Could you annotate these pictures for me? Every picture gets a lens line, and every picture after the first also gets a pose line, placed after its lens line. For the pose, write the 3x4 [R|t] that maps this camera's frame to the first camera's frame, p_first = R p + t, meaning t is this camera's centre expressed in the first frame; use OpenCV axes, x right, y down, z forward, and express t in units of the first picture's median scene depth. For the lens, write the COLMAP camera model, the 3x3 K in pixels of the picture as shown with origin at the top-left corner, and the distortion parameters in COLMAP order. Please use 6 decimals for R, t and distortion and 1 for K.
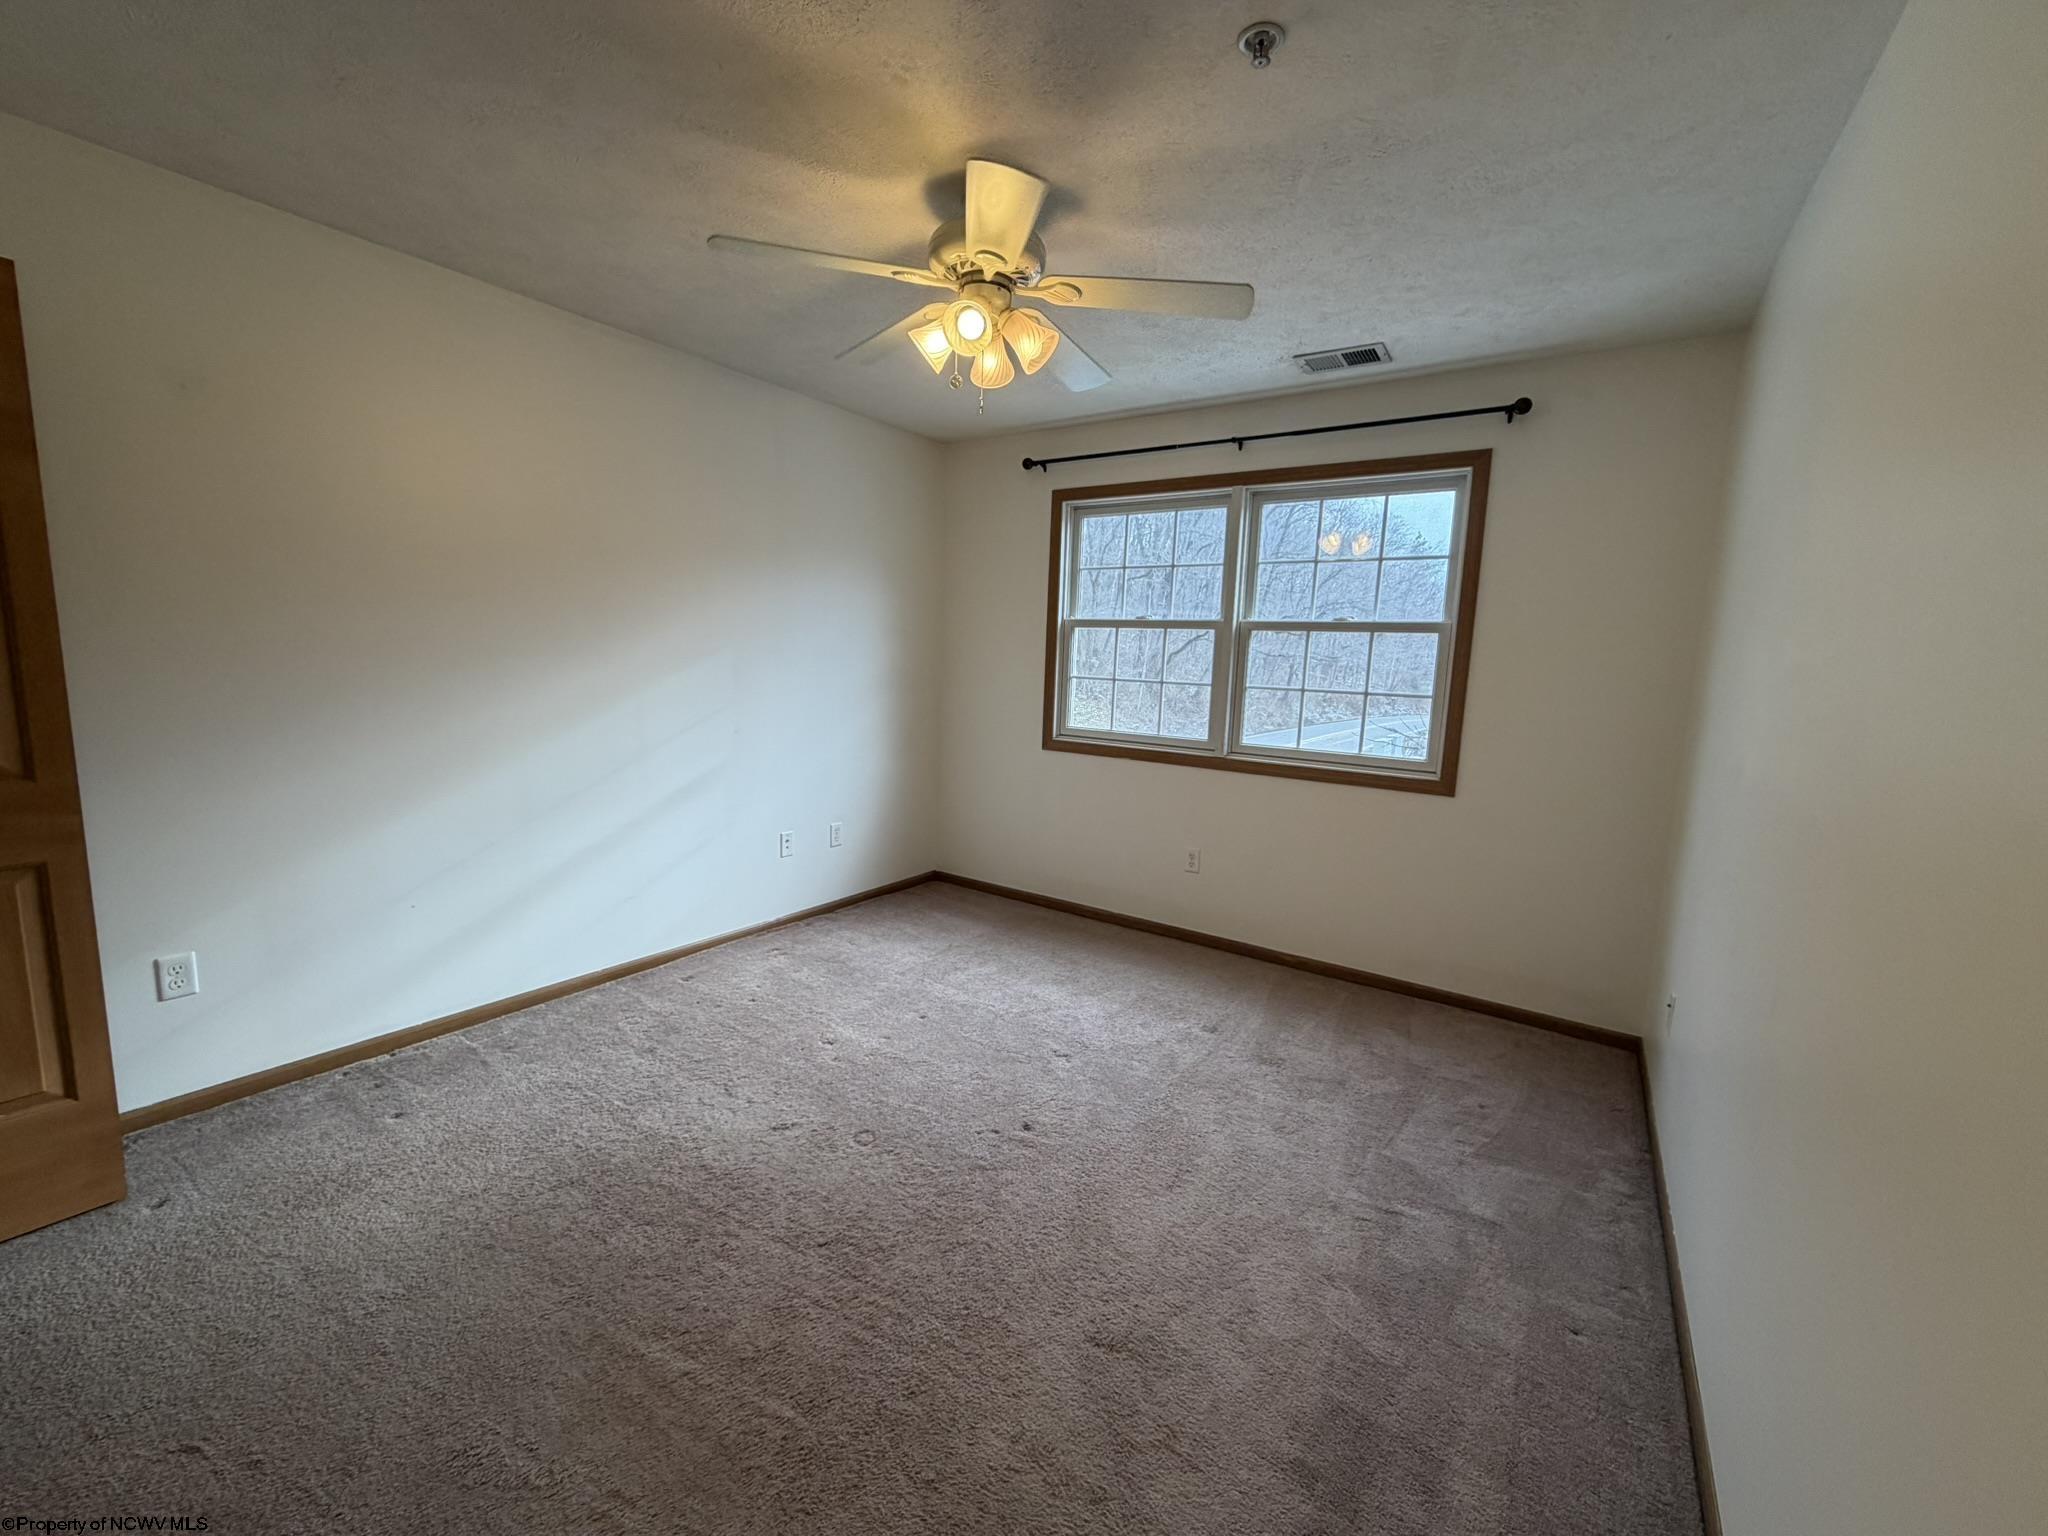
lens RADIAL K [[818.7, 0, 1024.0], [0, 818.7, 768.0], [0, 0, 1]] dist [0.057517, -0.000017]
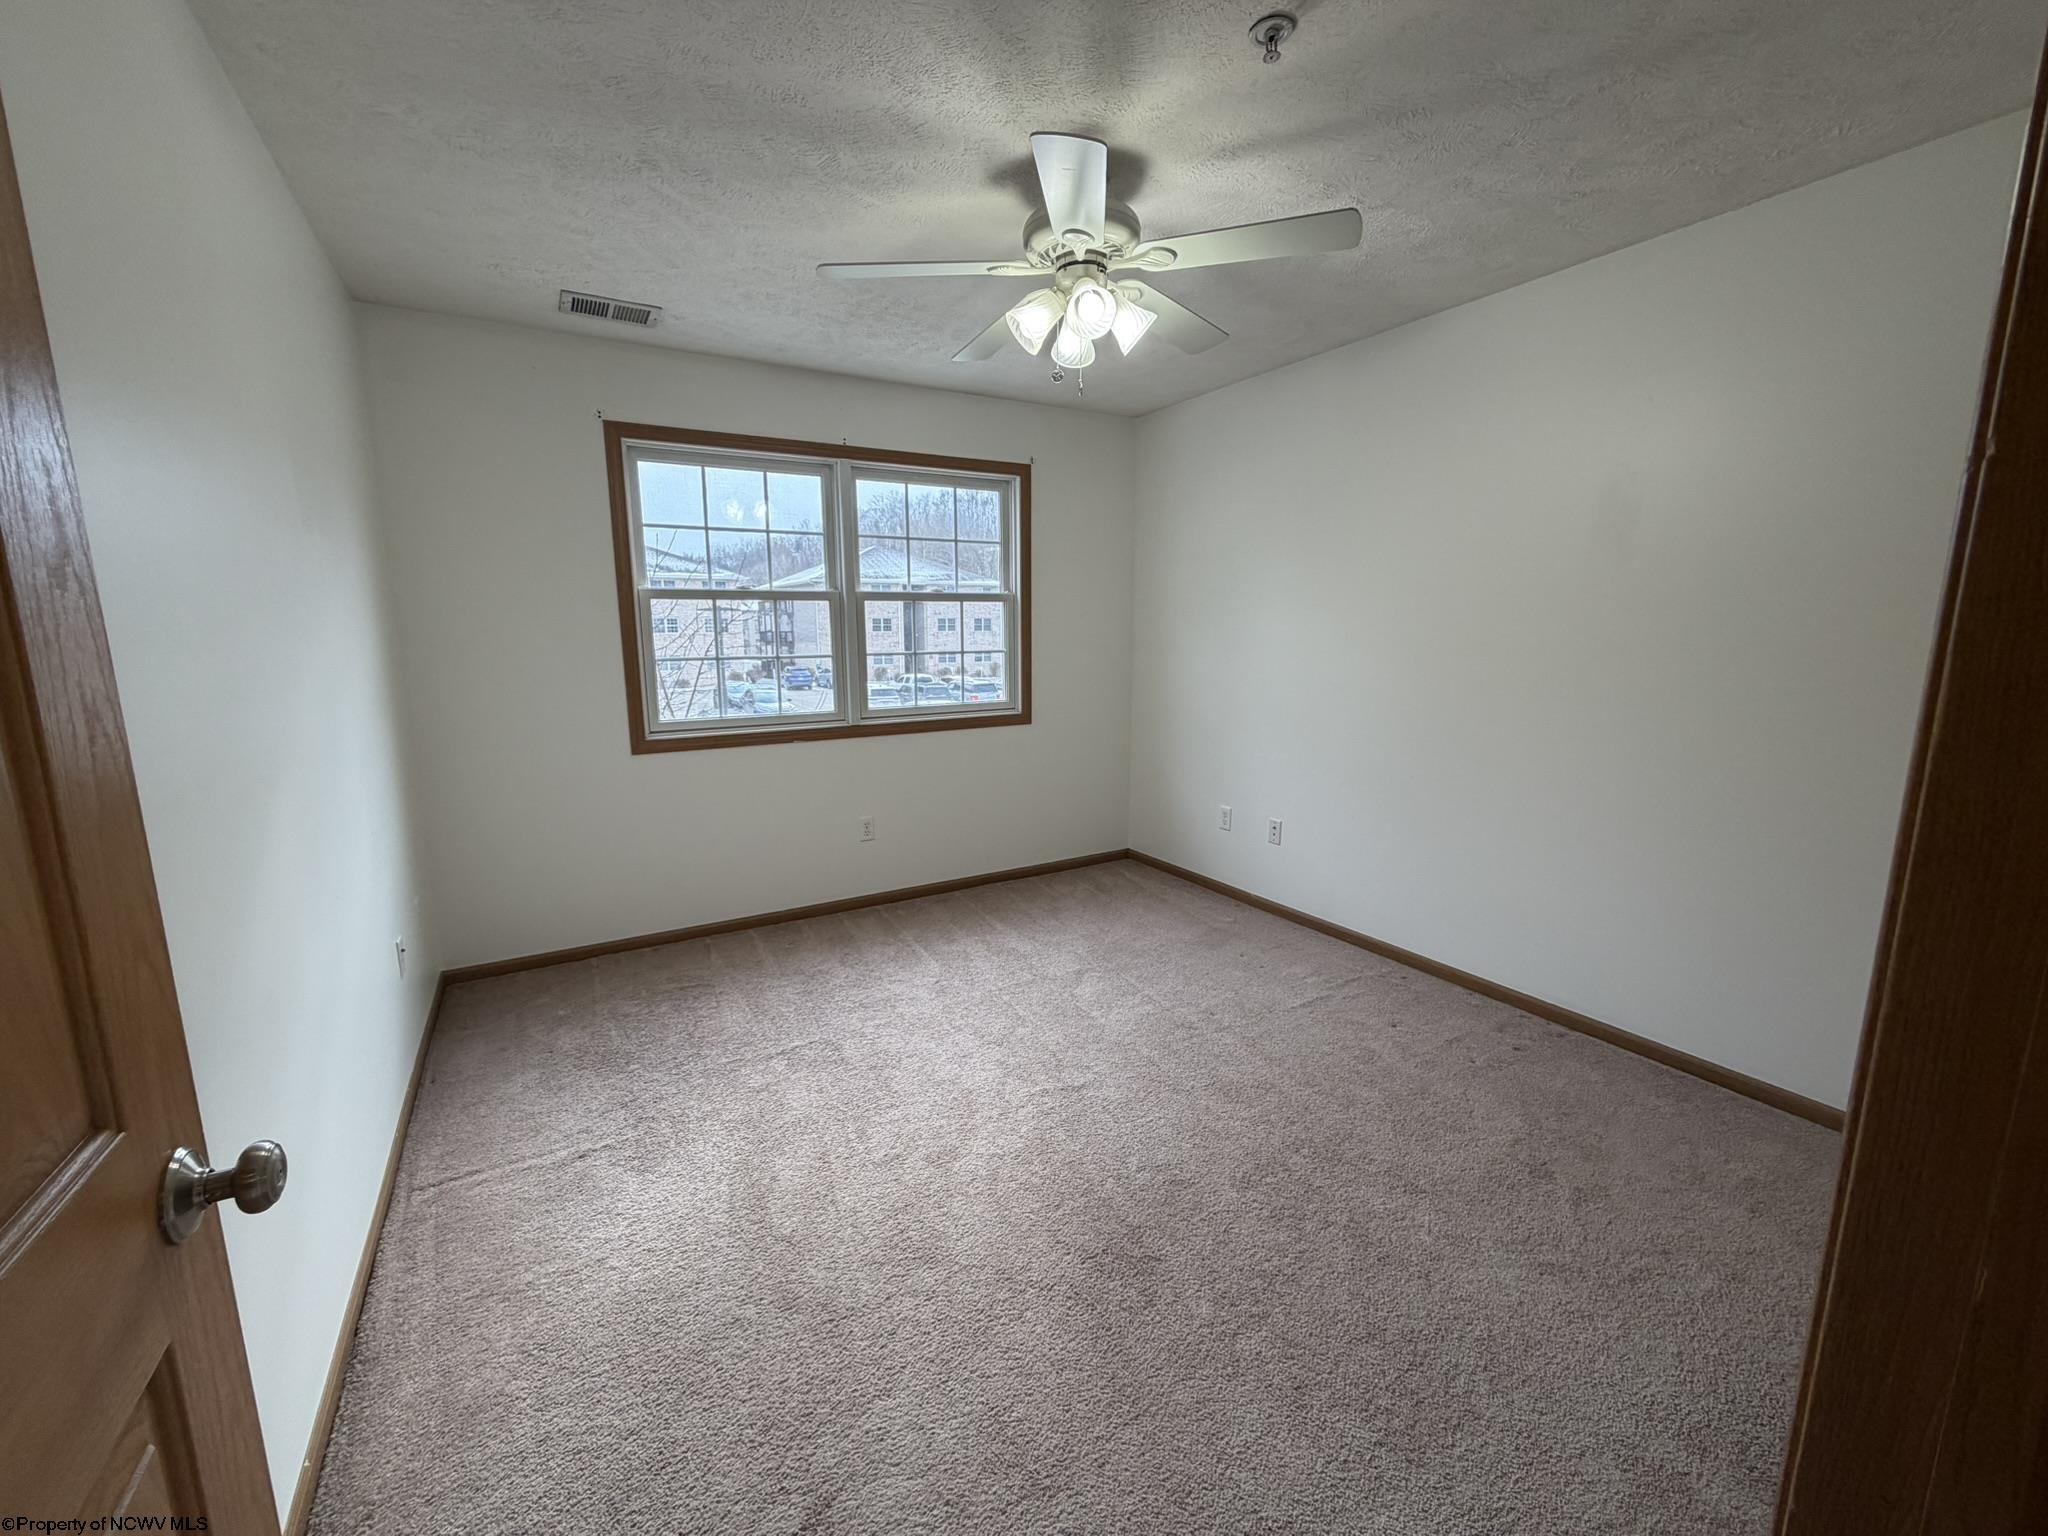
lens RADIAL K [[817.5, 0, 1019.9], [0, 817.5, 767.4], [0, 0, 1]] dist [-0.001589, -0.000071]
pose [[0.434242, -0.194953, 0.879447, -0.584917], [0.154277, 0.977970, 0.140616, -0.074038], [-0.887486, 0.074617, 0.454753, 0.364674]]
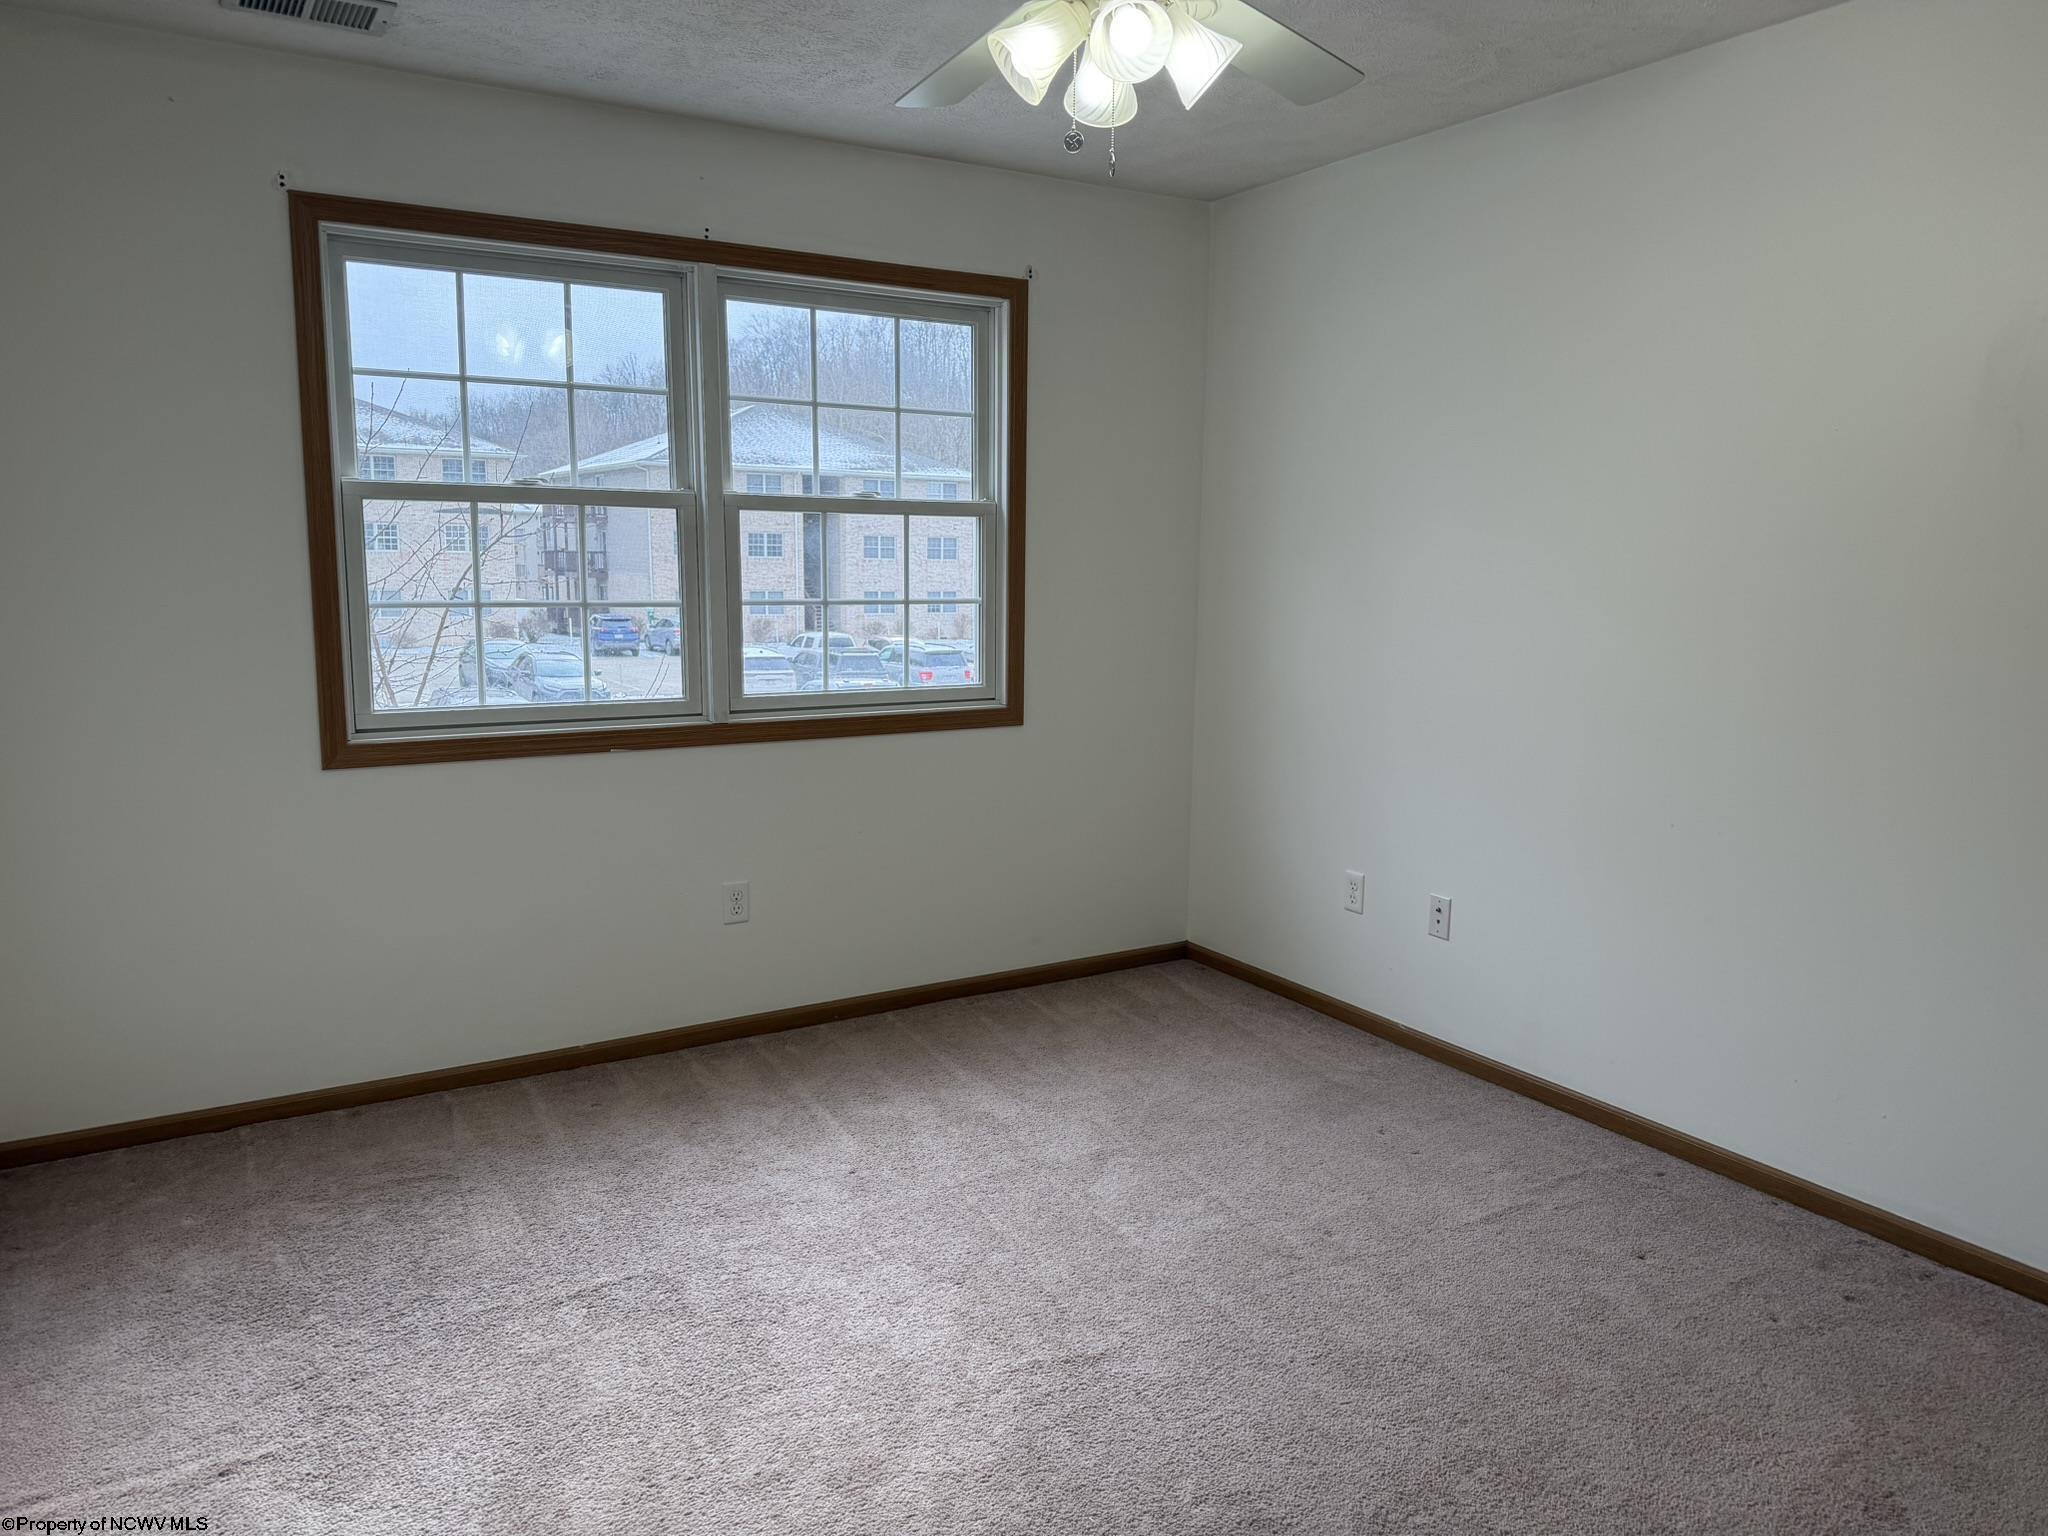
lens RADIAL K [[1443.5, 0, 1020.7], [0, 1443.5, 751.3], [0, 0, 1]] dist [0.080324, -0.086530]
pose [[0.426598, -0.160664, 0.890057, -0.606085], [0.139840, 0.983979, 0.110593, -0.078506], [-0.893565, 0.077286, 0.442231, 0.352016]]
